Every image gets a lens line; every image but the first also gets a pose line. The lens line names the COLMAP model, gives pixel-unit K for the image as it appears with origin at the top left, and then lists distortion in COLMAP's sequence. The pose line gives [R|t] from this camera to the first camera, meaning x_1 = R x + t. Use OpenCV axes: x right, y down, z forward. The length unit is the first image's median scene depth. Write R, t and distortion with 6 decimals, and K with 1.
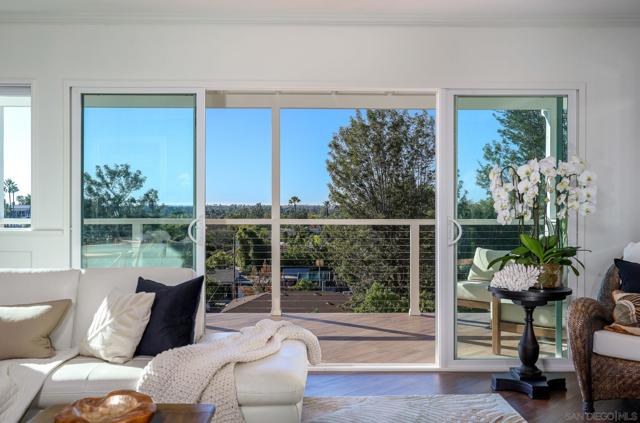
lens RADIAL K [[615.7, 0, 320.0], [0, 615.7, 211.5], [0, 0, 1]] dist [0.008401, 0.006768]
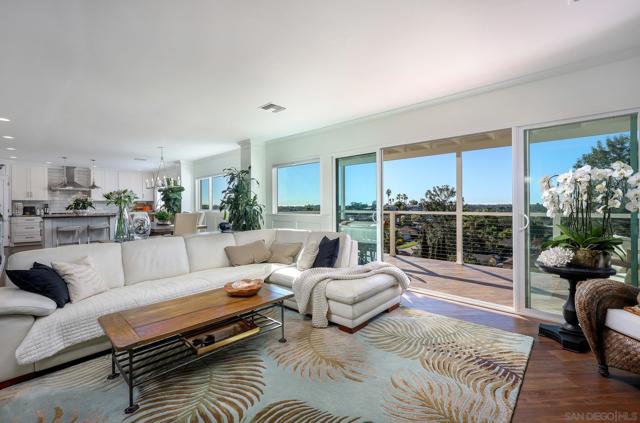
lens RADIAL K [[278.6, 0, 320.0], [0, 278.6, 211.5], [0, 0, 1]] dist [0.000152, -0.000137]
pose [[0.733036, 0.011028, -0.680101, 0.189463], [-0.001507, 0.999892, 0.014589, 0.000476], [0.680189, -0.009669, 0.732973, 0.109393]]
